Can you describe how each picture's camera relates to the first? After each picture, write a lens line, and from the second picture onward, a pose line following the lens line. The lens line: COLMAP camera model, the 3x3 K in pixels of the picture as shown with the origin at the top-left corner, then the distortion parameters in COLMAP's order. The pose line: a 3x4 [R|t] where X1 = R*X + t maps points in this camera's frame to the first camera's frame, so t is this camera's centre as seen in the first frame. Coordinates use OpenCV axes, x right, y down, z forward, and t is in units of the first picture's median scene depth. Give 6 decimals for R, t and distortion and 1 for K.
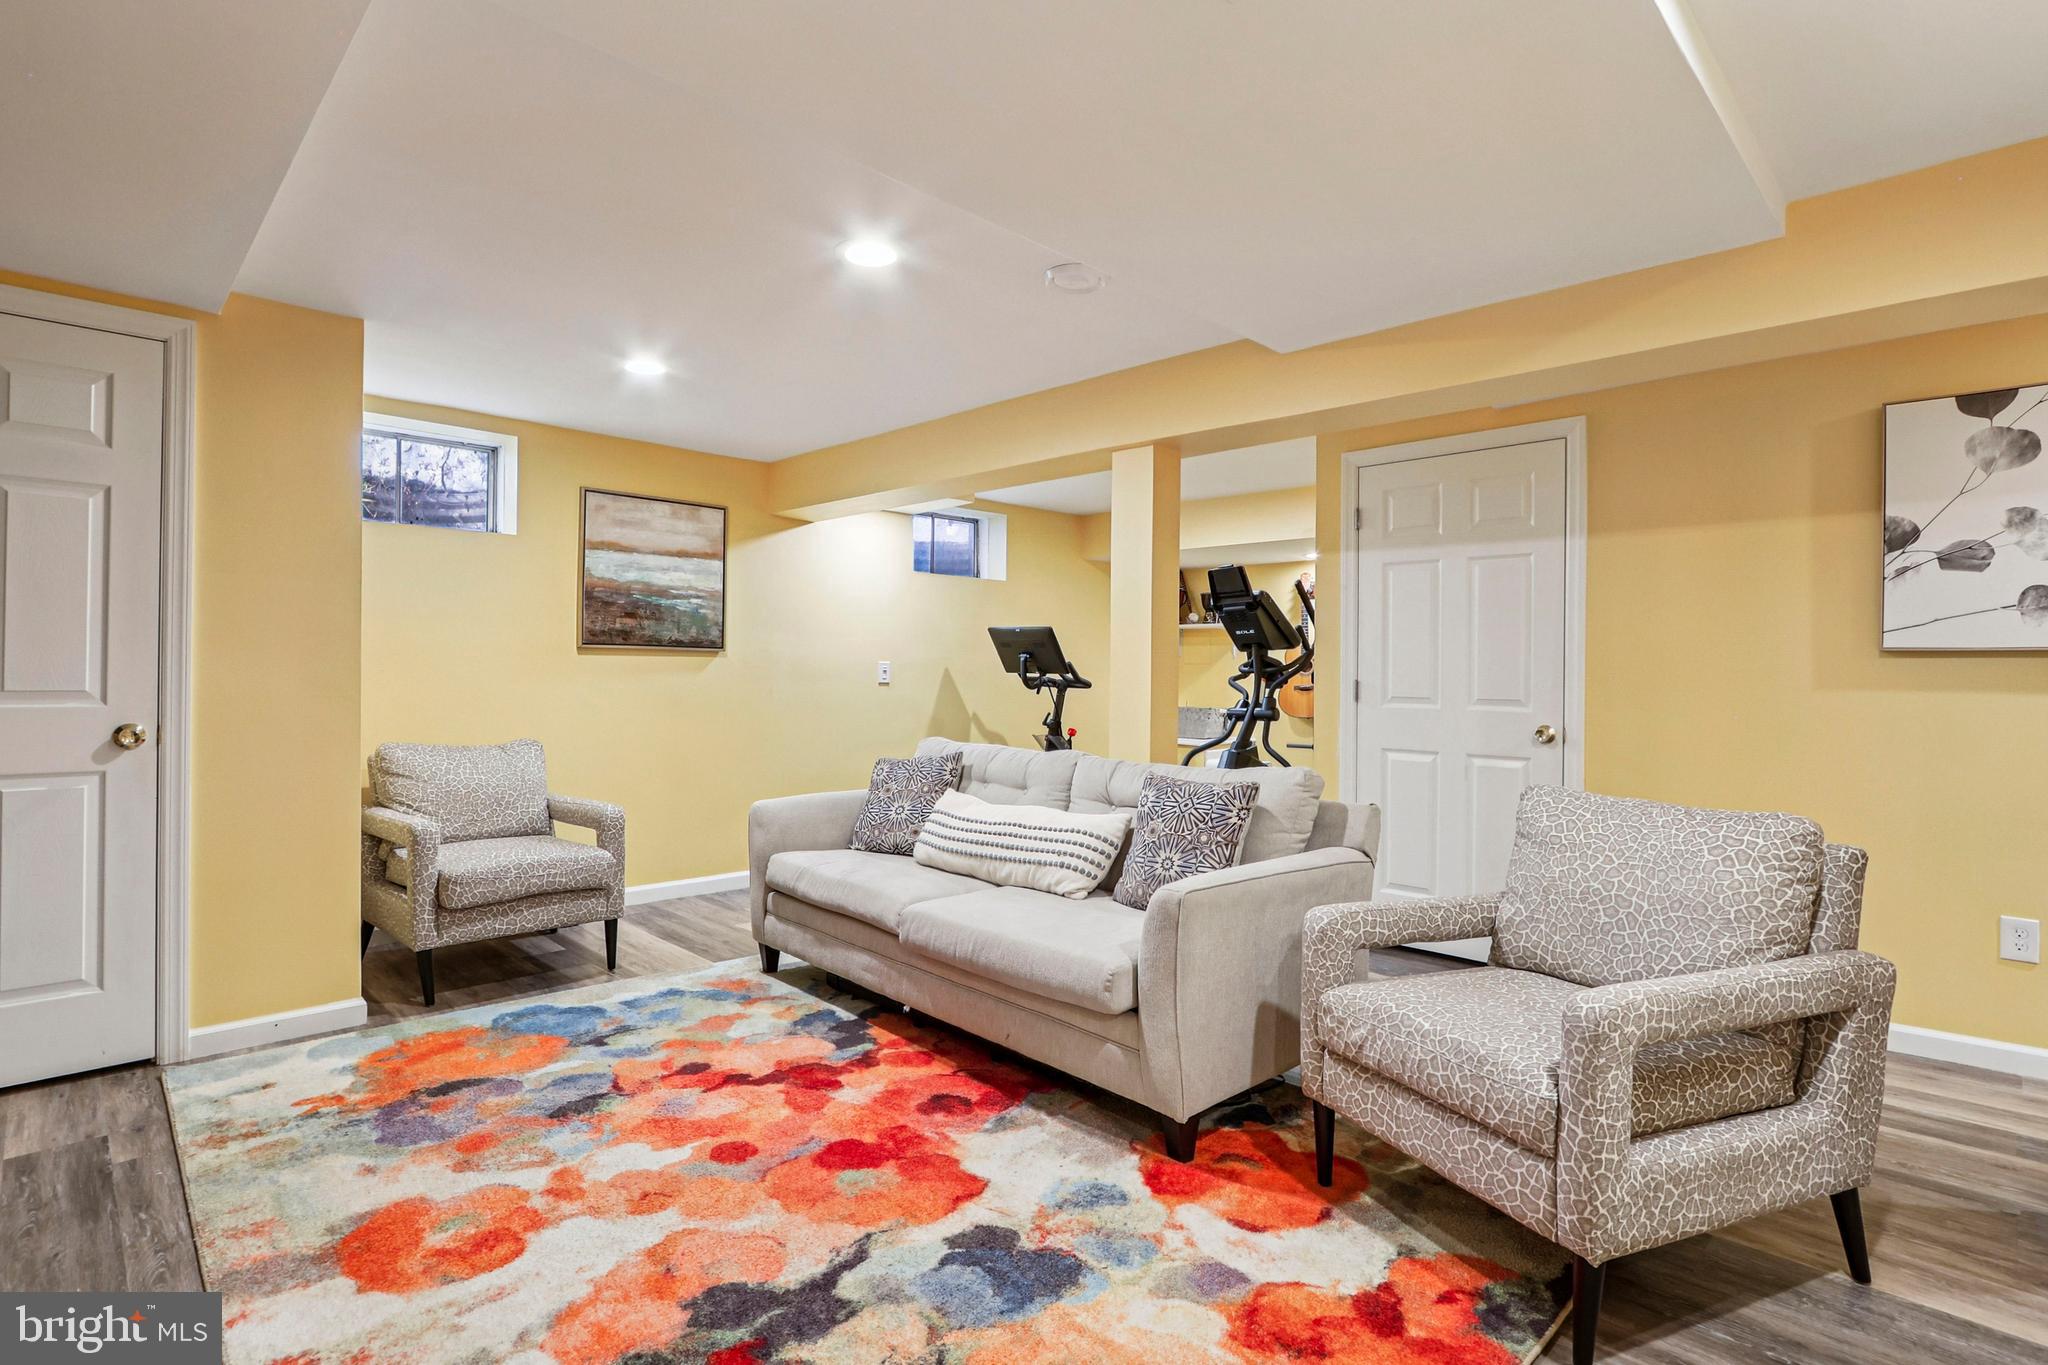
lens RADIAL K [[954.7, 0, 1023.0], [0, 954.7, 672.4], [0, 0, 1]] dist [-0.019575, 0.001792]
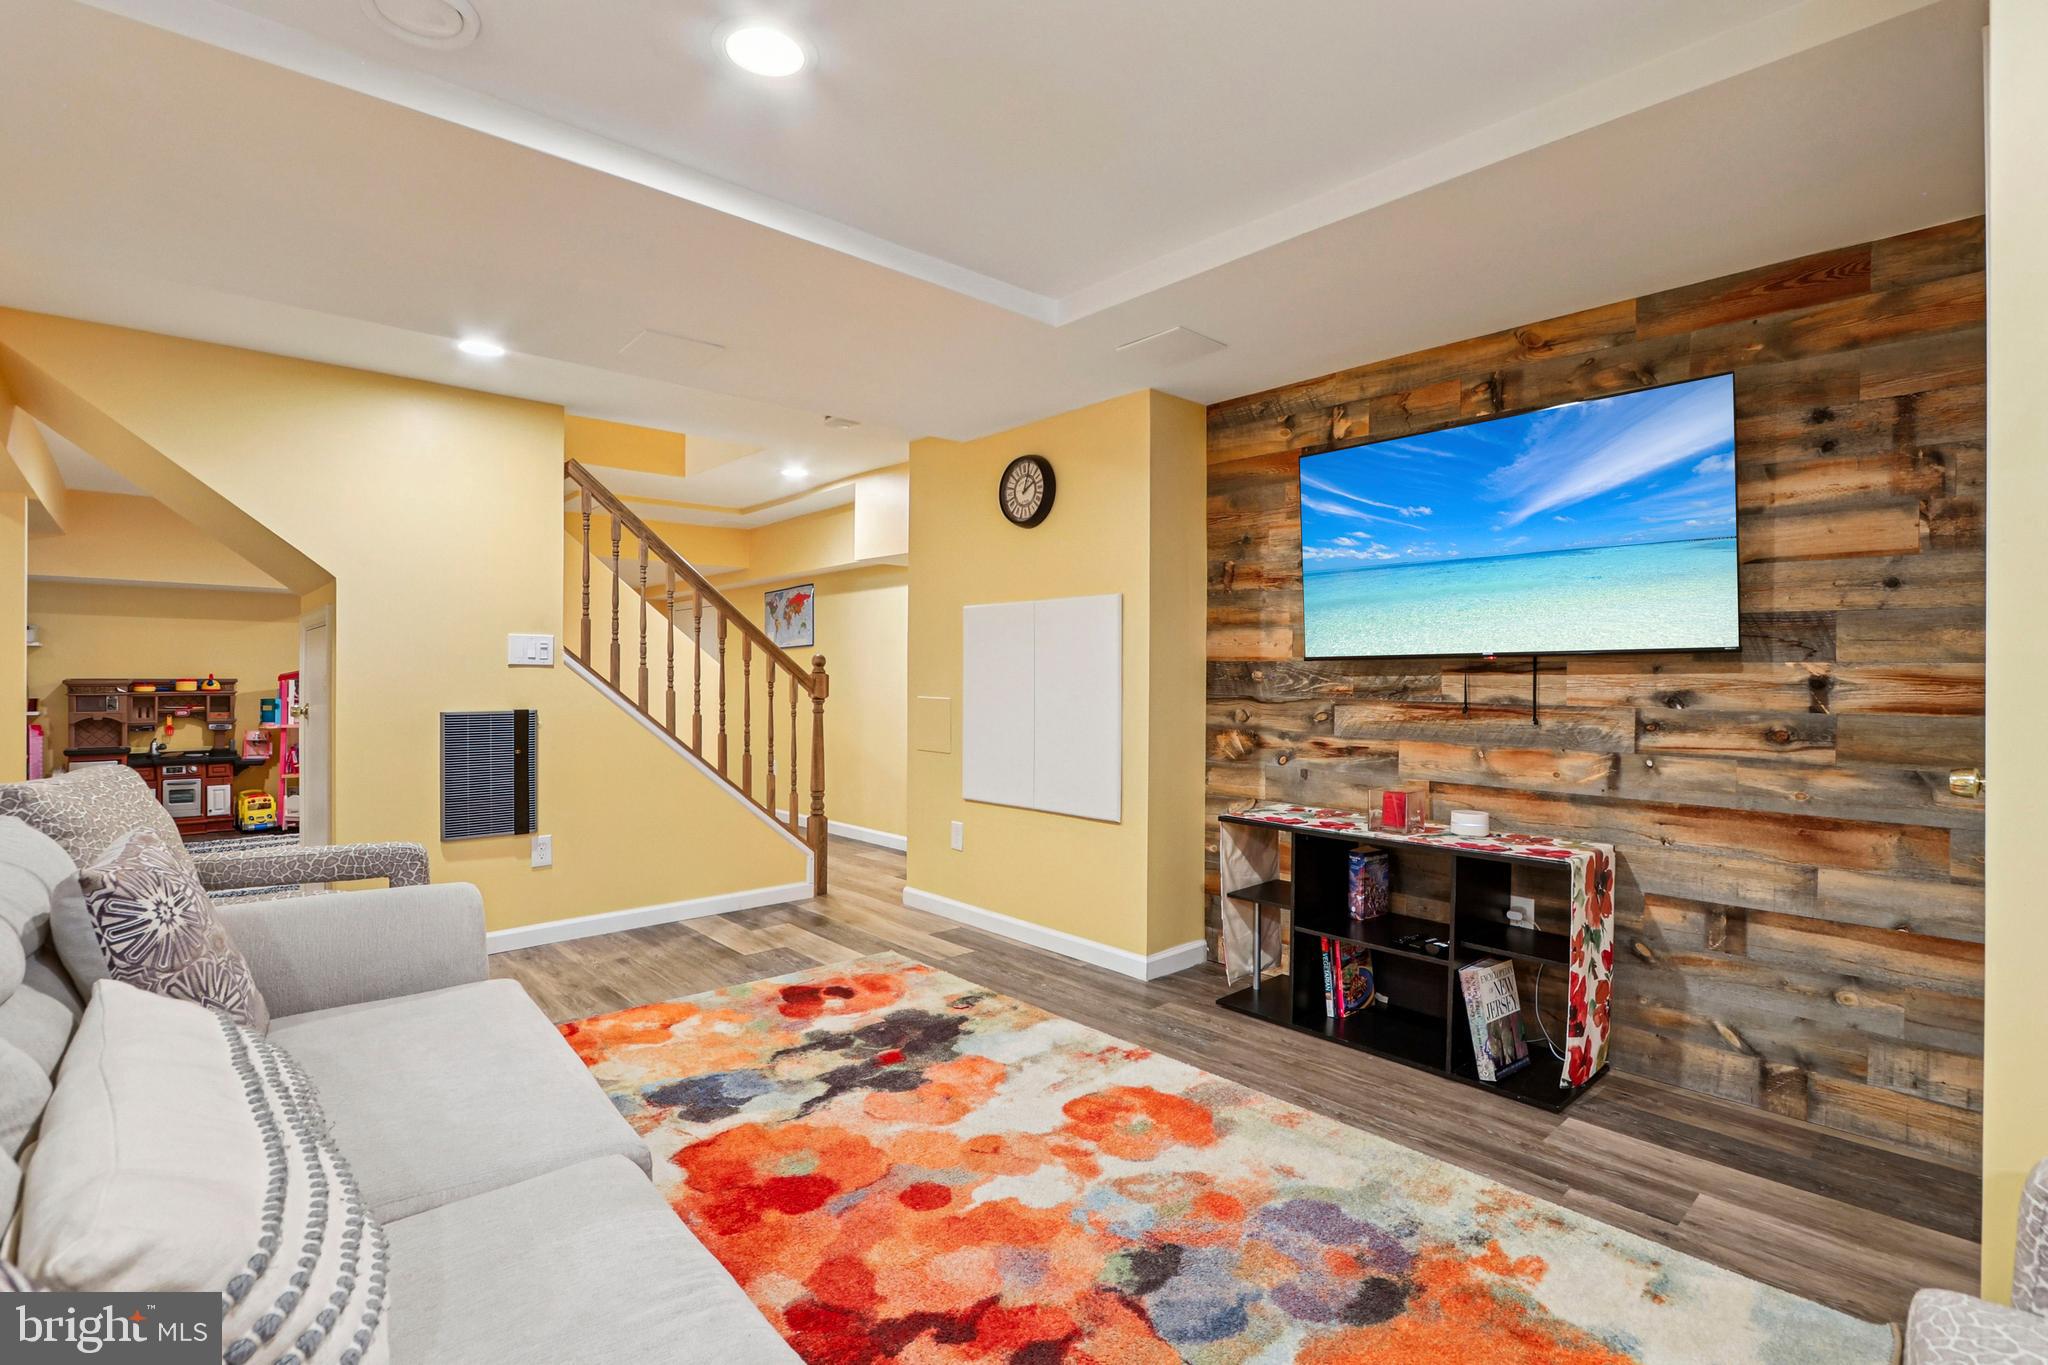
lens RADIAL K [[954.7, 0, 1028.3], [0, 954.7, 681.0], [0, 0, 1]] dist [-0.019575, 0.001792]
pose [[-0.998761, -0.014320, 0.047650, -0.467171], [-0.014178, 0.999894, 0.003305, 0.013437], [-0.047692, 0.002625, -0.998859, 2.019318]]
